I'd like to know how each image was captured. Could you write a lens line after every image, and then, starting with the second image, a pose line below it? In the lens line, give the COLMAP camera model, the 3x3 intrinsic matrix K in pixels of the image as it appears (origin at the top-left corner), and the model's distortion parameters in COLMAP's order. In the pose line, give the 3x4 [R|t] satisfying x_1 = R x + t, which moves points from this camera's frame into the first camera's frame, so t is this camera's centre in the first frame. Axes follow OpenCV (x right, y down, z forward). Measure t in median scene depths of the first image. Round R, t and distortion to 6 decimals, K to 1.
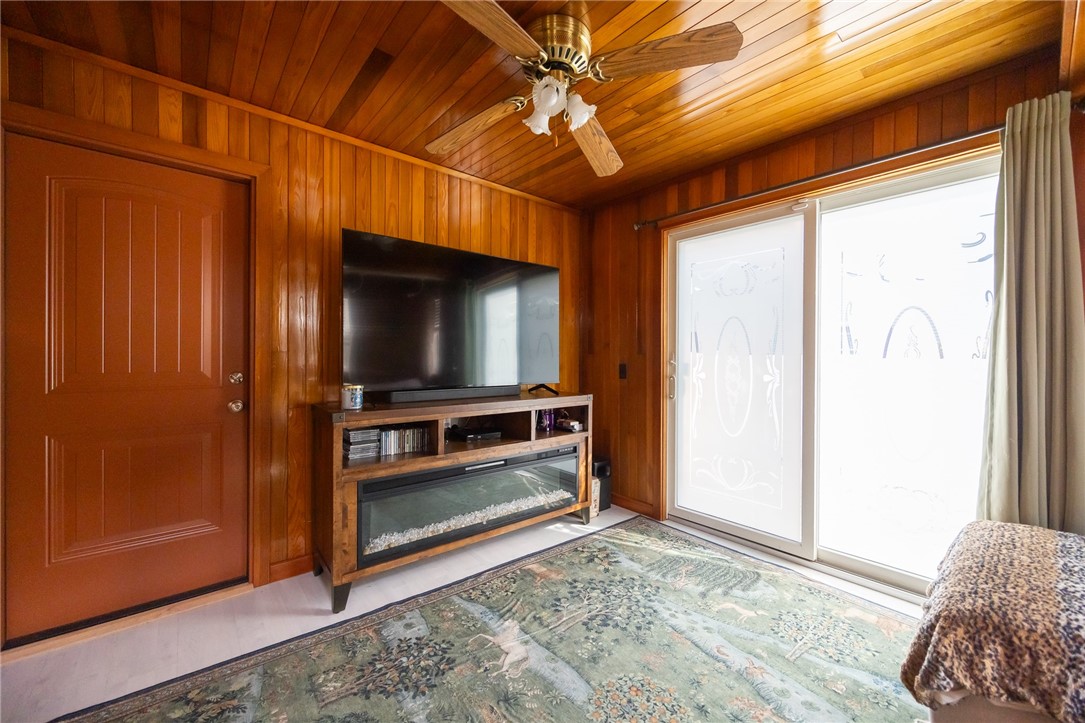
lens RADIAL K [[418.3, 0, 544.2], [0, 418.3, 360.5], [0, 0, 1]] dist [-0.000656, -0.000145]
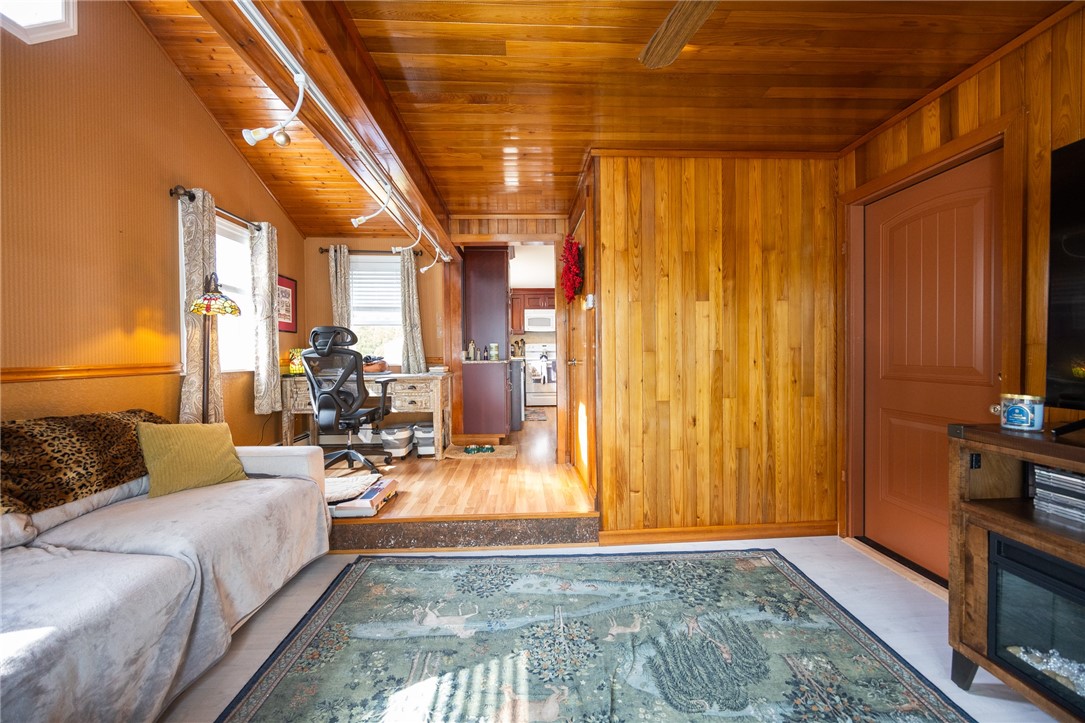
lens RADIAL K [[418.3, 0, 544.2], [0, 418.3, 360.5], [0, 0, 1]] dist [-0.000656, -0.000145]
pose [[-0.610554, 0.012335, -0.791879, 0.462729], [-0.001048, 0.999865, 0.016383, -0.003222], [0.791974, 0.010832, -0.610459, 0.703799]]
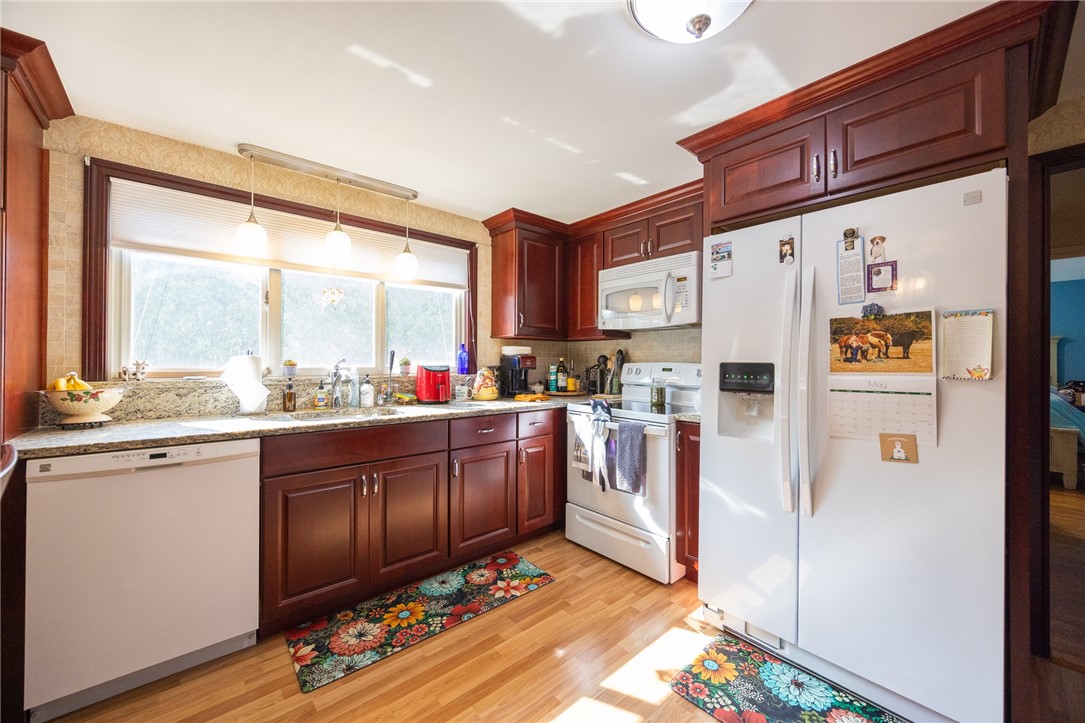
lens RADIAL K [[414.3, 0, 542.5], [0, 414.3, 361.5], [0, 0, 1]] dist [0.000336, 0.000036]
pose [[-0.999951, -0.009274, -0.003436, -2.048252], [-0.009300, 0.999928, 0.007559, -0.100413], [0.003365, 0.007591, -0.999966, -0.286518]]
